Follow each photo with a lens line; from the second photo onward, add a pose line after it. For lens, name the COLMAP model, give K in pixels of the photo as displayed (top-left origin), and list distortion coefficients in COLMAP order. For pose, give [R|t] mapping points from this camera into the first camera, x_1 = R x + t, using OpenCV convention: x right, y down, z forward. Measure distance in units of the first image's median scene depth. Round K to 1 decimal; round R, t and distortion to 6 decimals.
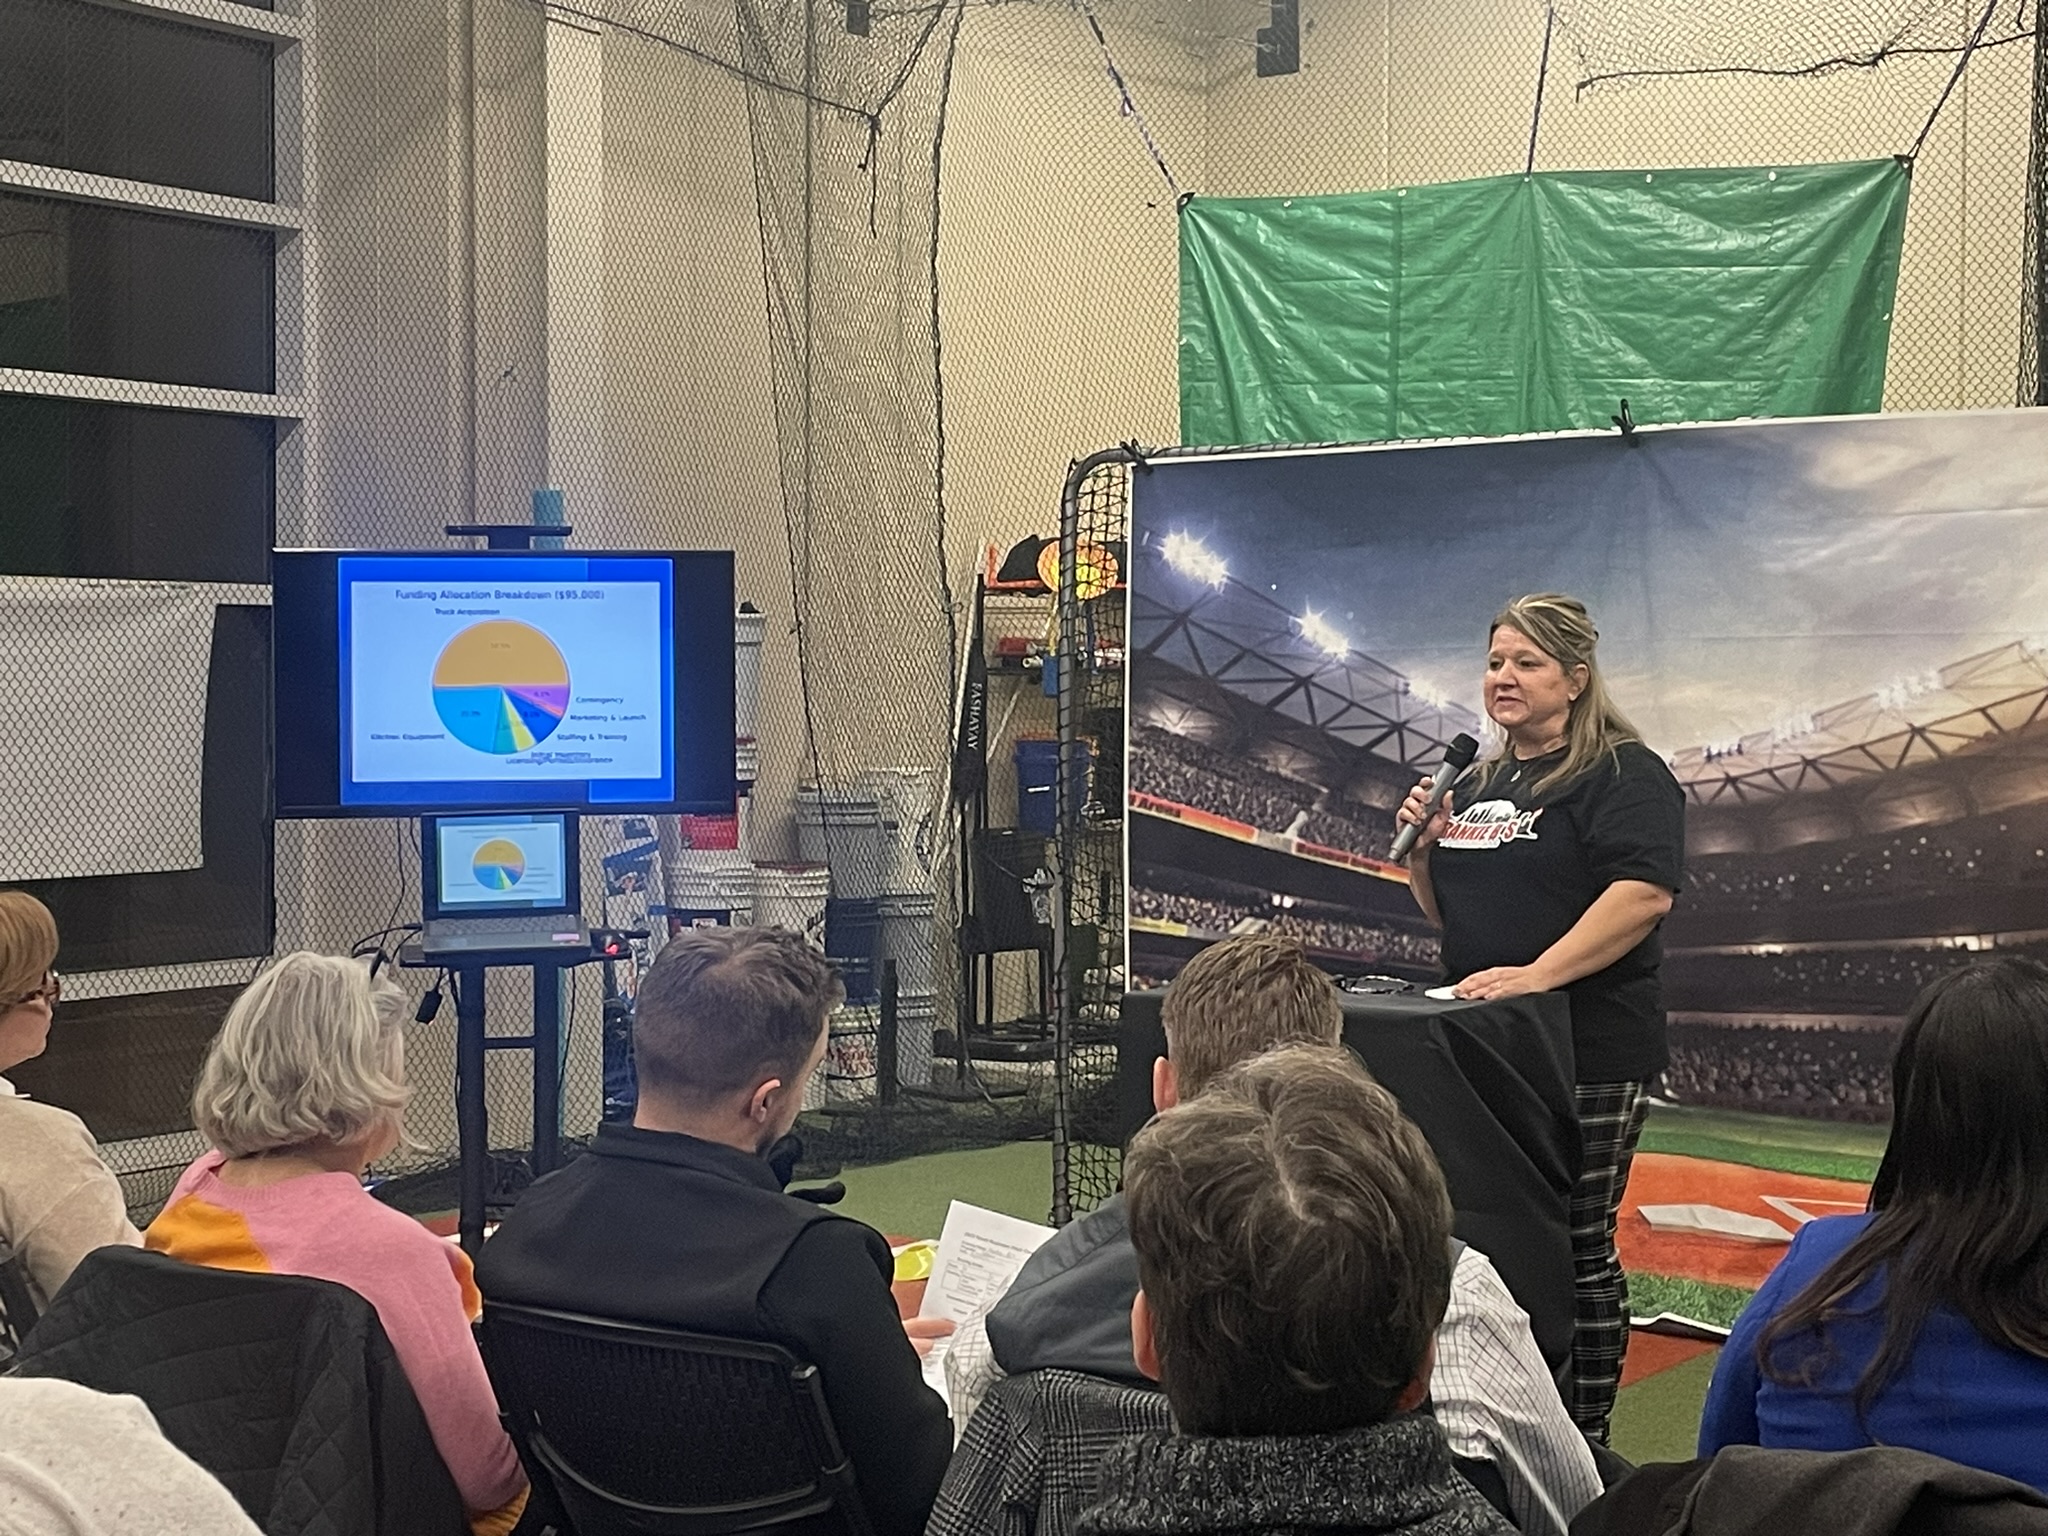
lens RADIAL K [[3316.9, 0, 1041.4], [0, 3316.9, 752.6], [0, 0, 1]] dist [0.120365, -0.224529]
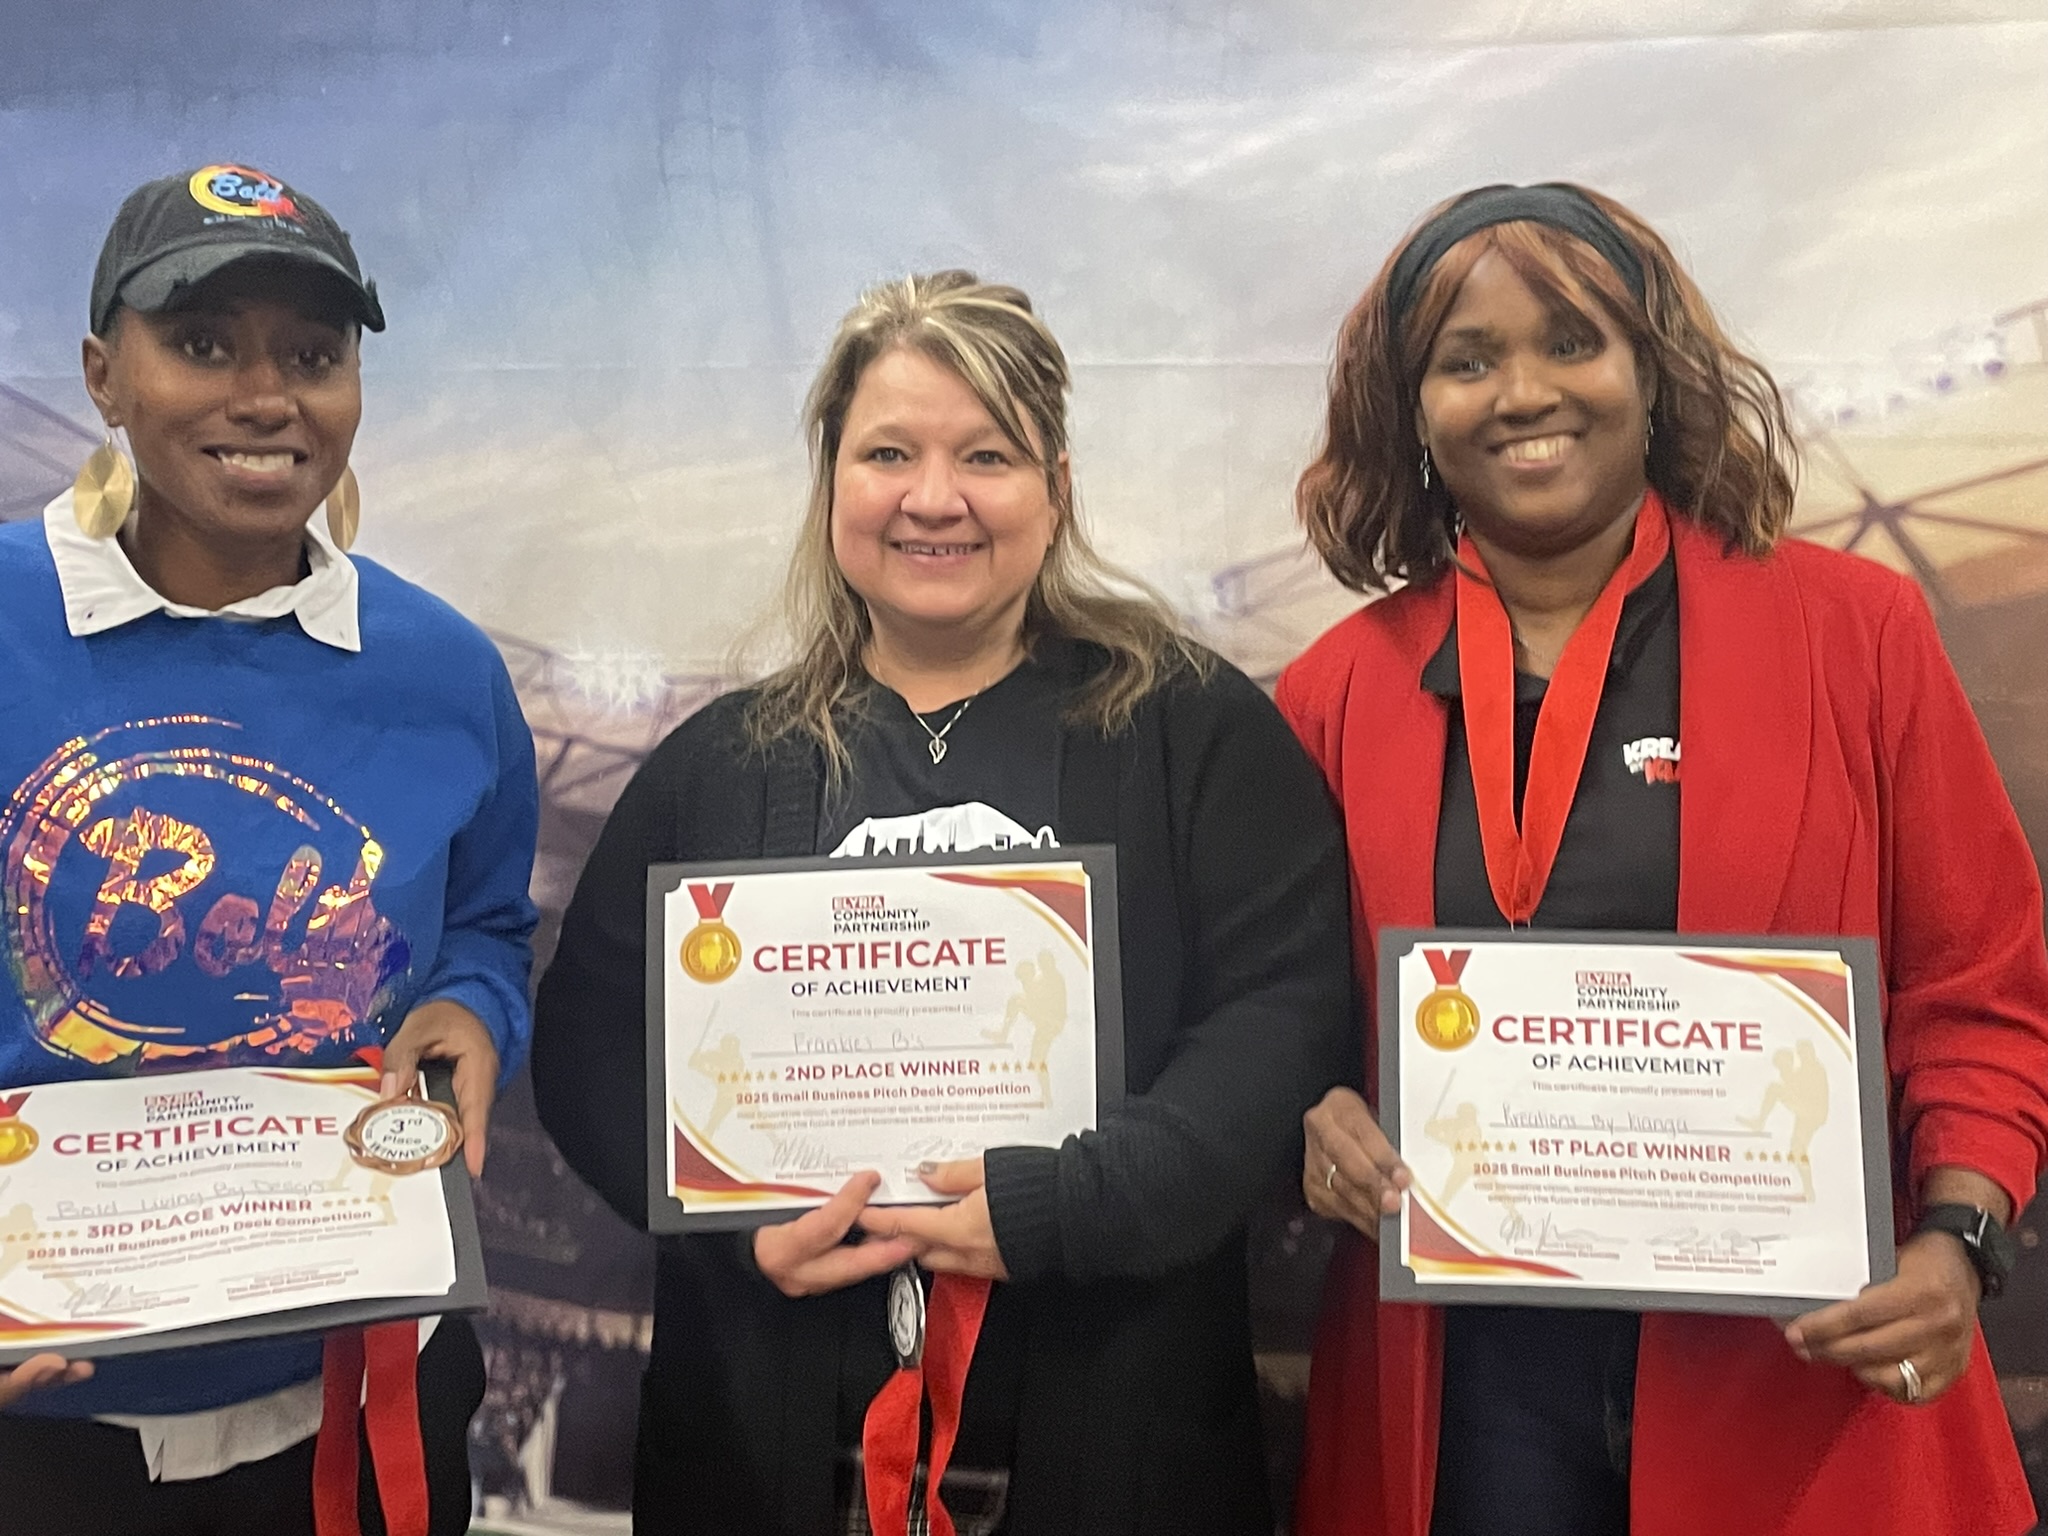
lens RADIAL K [[2588.9, 0, 1024.0], [0, 2588.9, 768.0], [0, 0, 1]] dist [0.093877, -0.038795]
pose [[0.924344, -0.010630, 0.381411, 0.087733], [-0.017499, 0.997379, 0.070208, -0.008604], [-0.381158, -0.071571, 0.921736, 0.660937]]
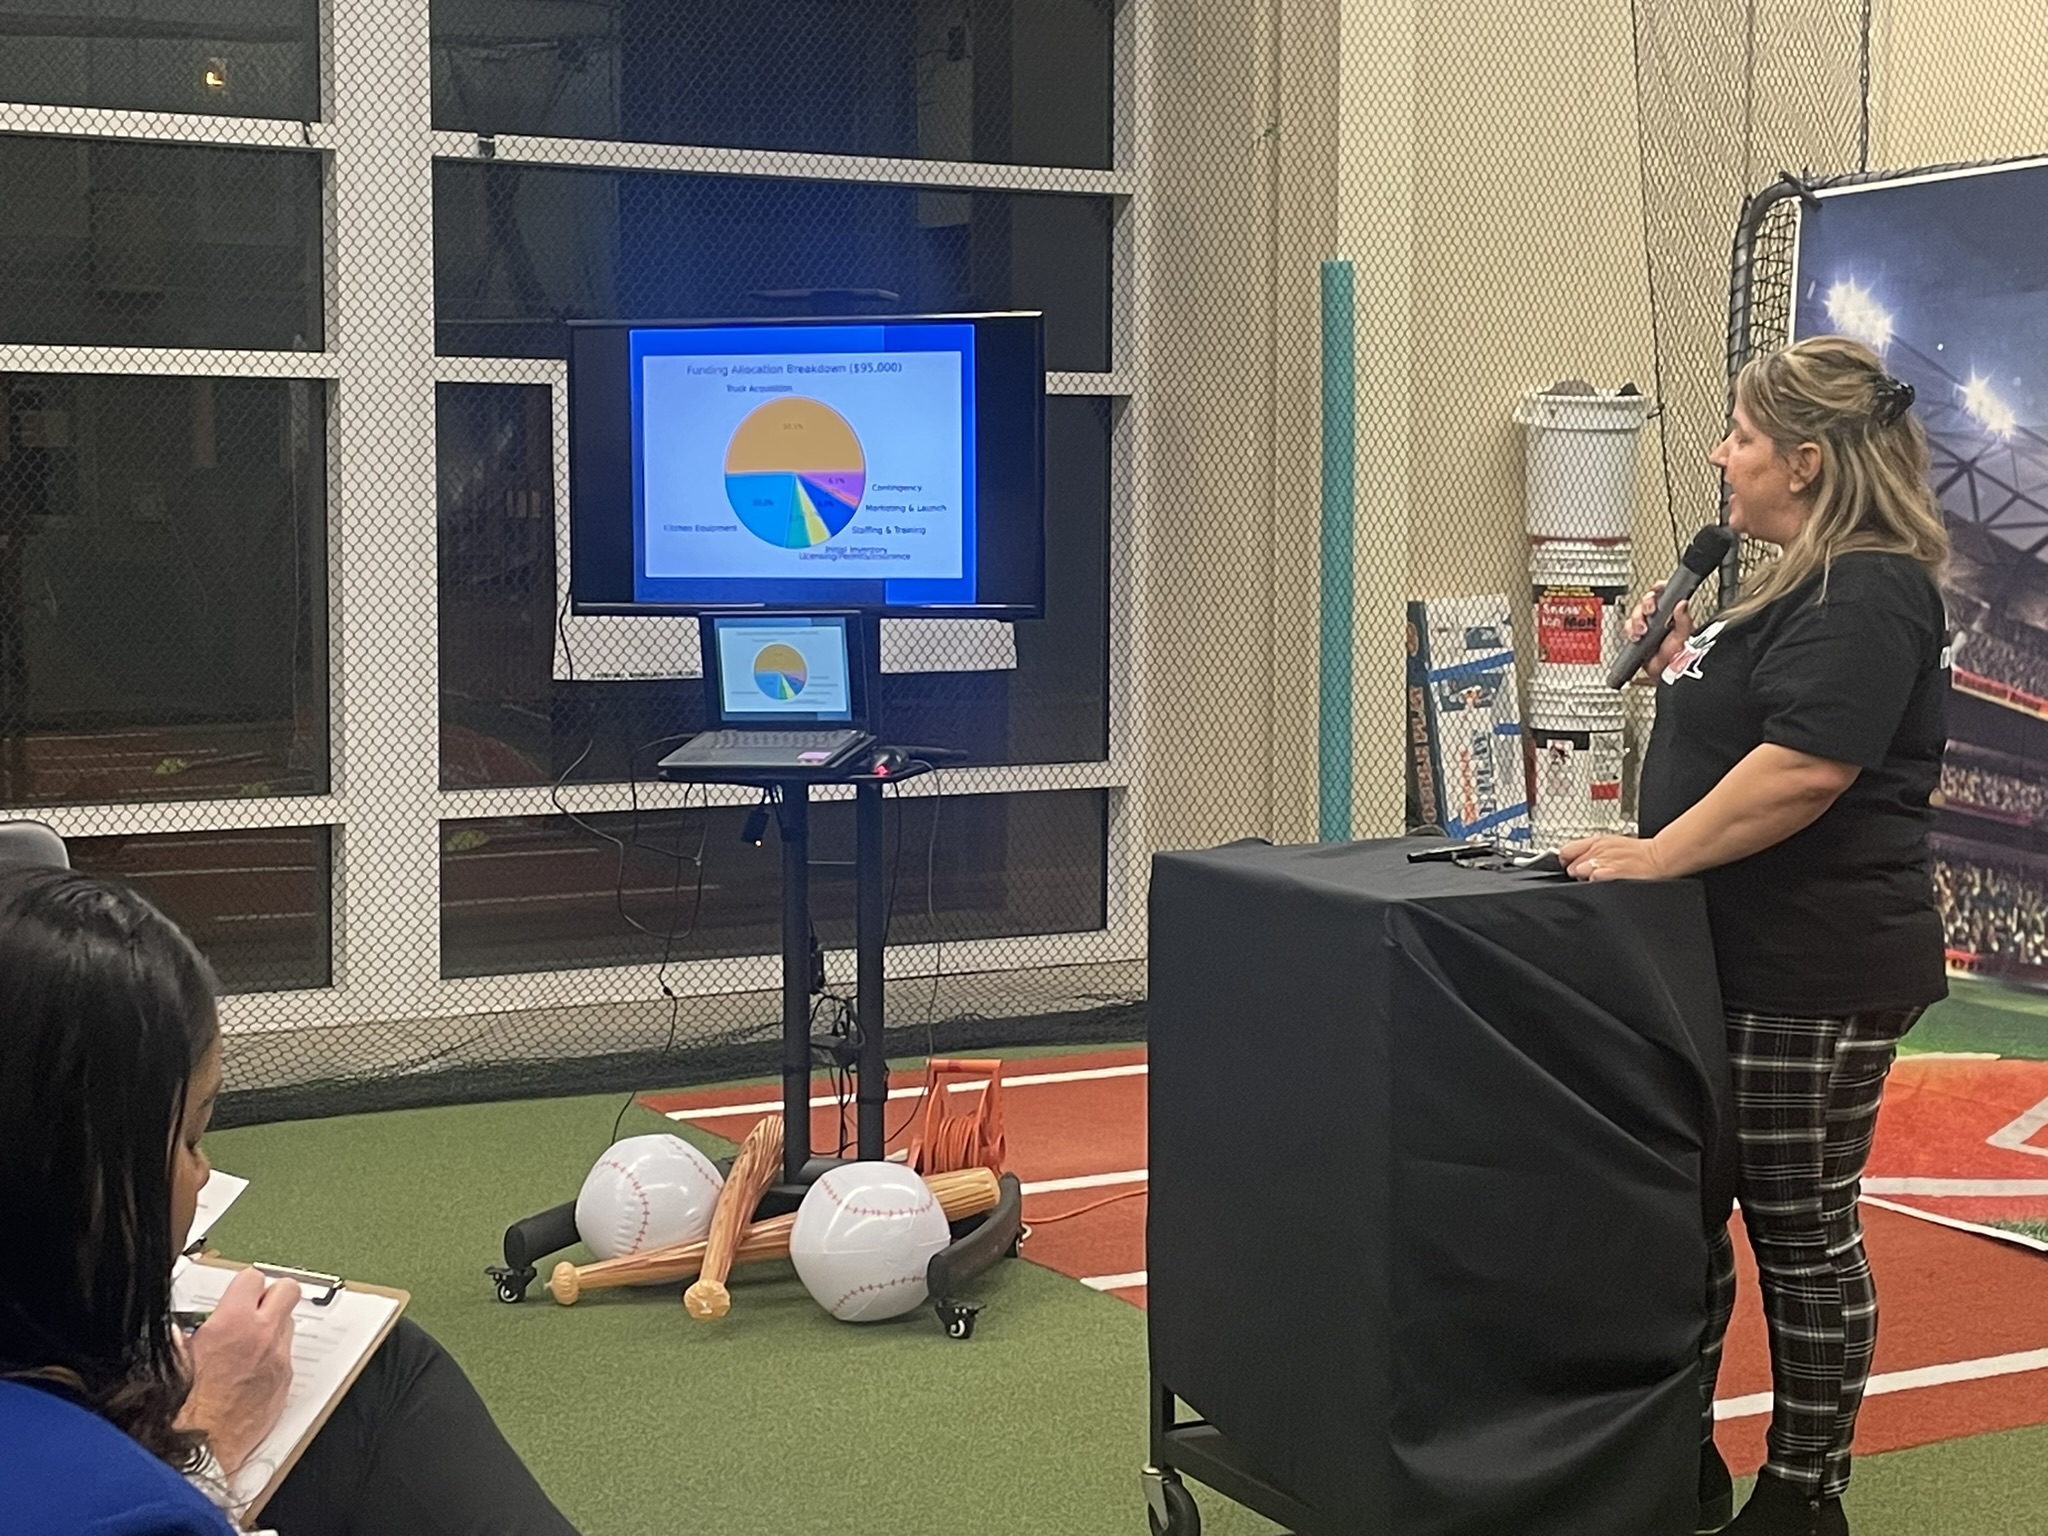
lens RADIAL K [[3316.9, 0, 1041.4], [0, 3316.9, 752.6], [0, 0, 1]] dist [0.120365, -0.224529]
pose [[0.888280, 0.036899, -0.457817, 0.250259], [-0.010101, 0.998096, 0.060845, 0.000208], [0.459190, -0.049423, 0.886962, 0.192642]]
